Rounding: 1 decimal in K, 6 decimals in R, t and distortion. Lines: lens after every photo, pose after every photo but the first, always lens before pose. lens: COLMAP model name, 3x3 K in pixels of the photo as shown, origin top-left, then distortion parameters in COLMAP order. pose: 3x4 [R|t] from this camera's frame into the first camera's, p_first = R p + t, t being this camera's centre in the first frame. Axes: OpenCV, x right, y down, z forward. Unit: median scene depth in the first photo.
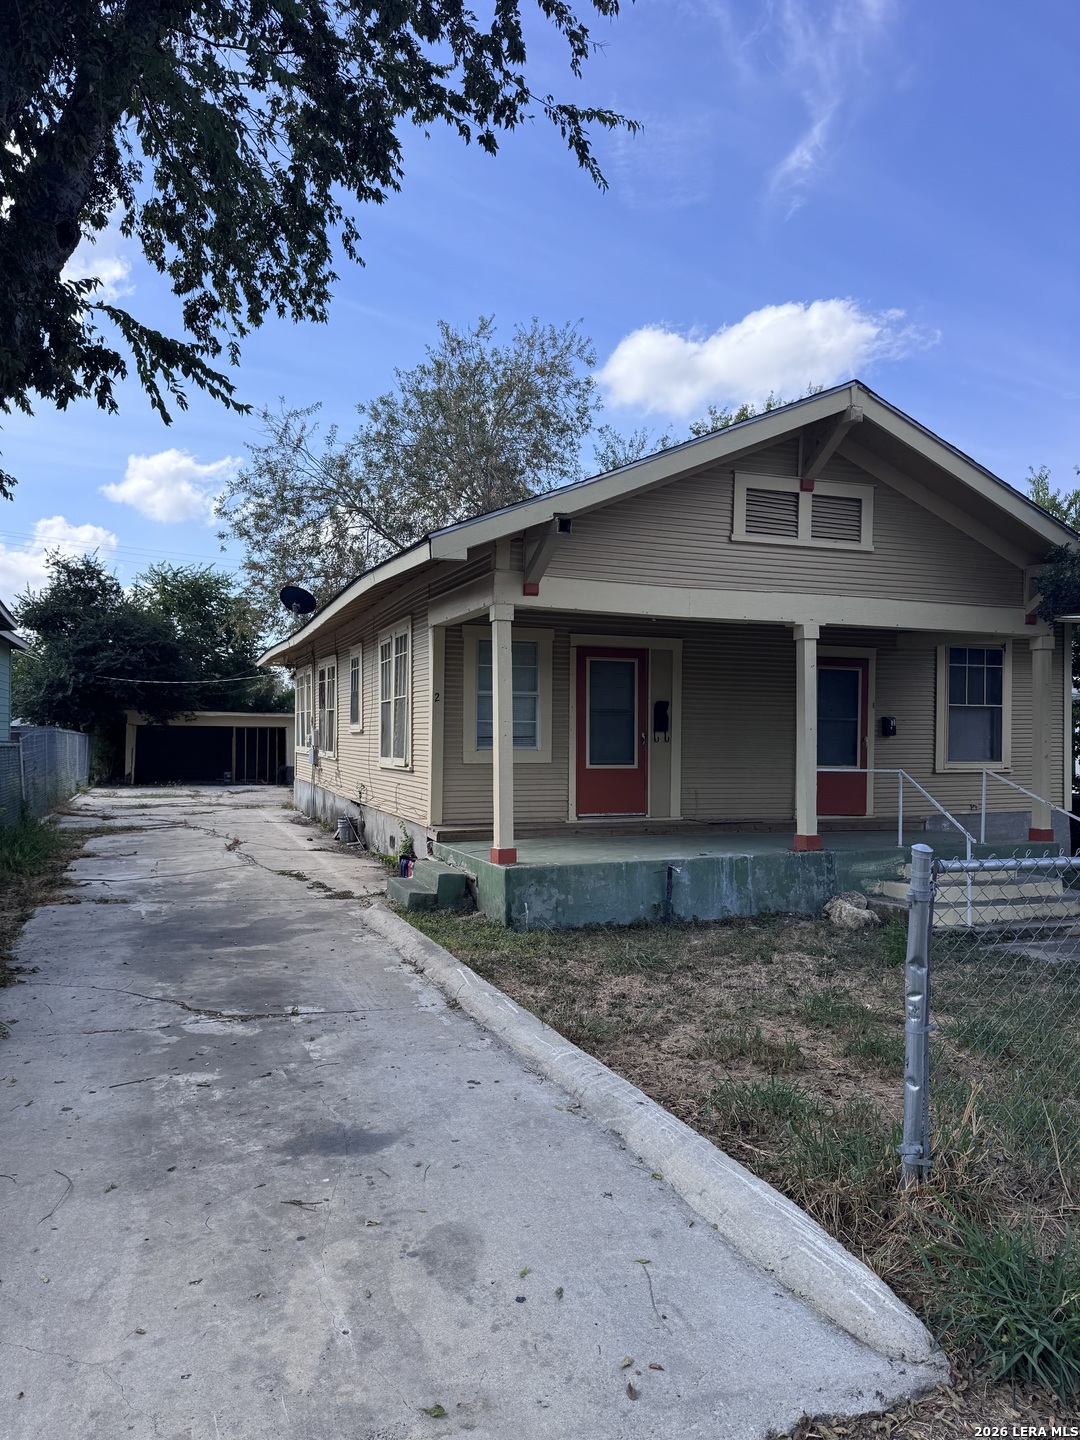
lens RADIAL K [[1018.5, 0, 540.0], [0, 1018.5, 720.0], [0, 0, 1]] dist [0.125555, -0.203457]
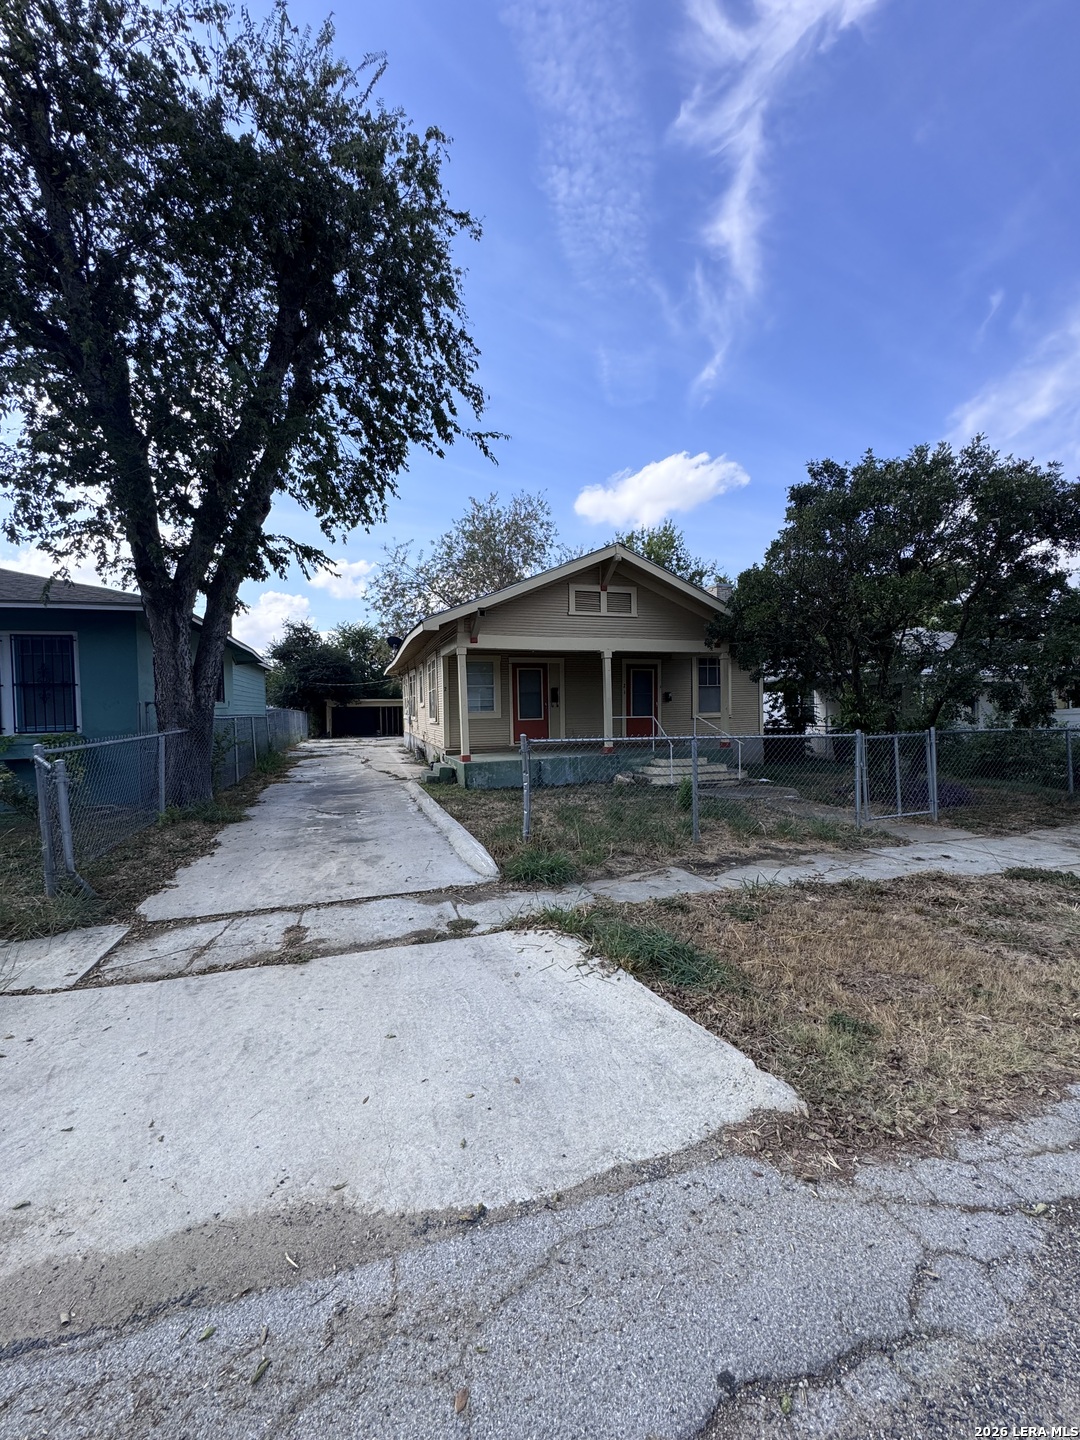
lens RADIAL K [[581.9, 0, 539.4], [0, 581.9, 722.3], [0, 0, 1]] dist [-0.000588, -0.000225]
pose [[0.998591, -0.025524, -0.046524, 0.112259], [0.027322, 0.998887, 0.038442, 0.004469], [0.045491, -0.039659, 0.998177, -0.167974]]
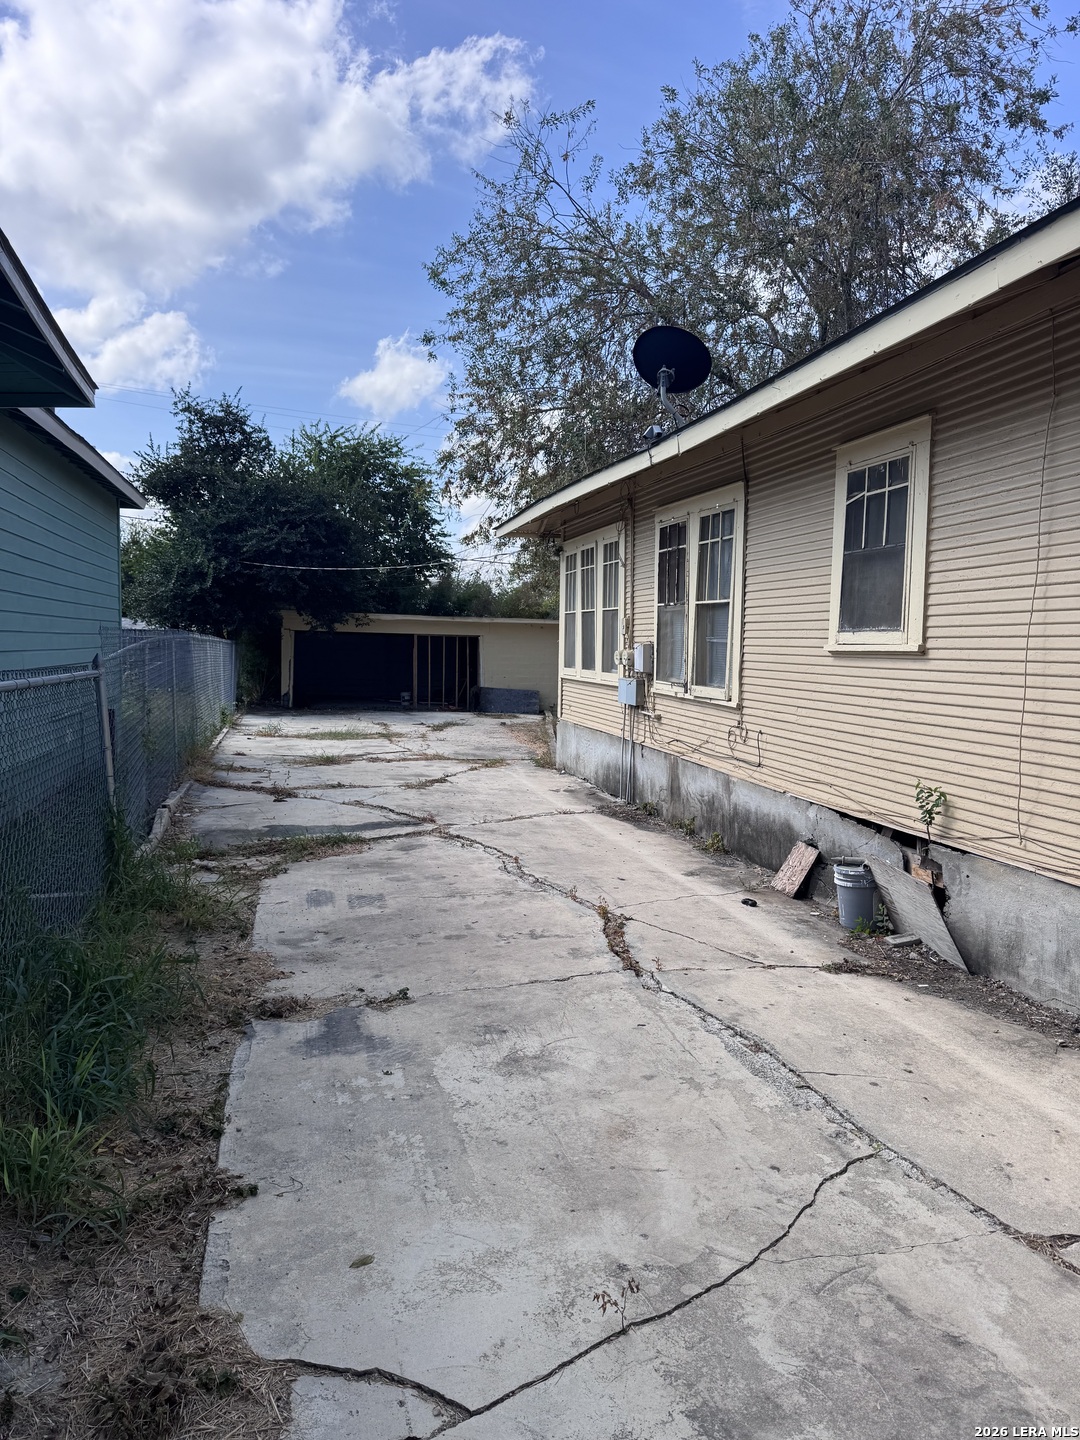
lens RADIAL K [[1023.9, 0, 588.7], [0, 1023.9, 724.5], [0, 0, 1]] dist [0.045550, -0.001152]
pose [[0.997169, 0.017396, -0.073151, -0.263064], [-0.010677, 0.995770, 0.091257, 0.005654], [0.074429, -0.090218, 0.993137, 0.575506]]
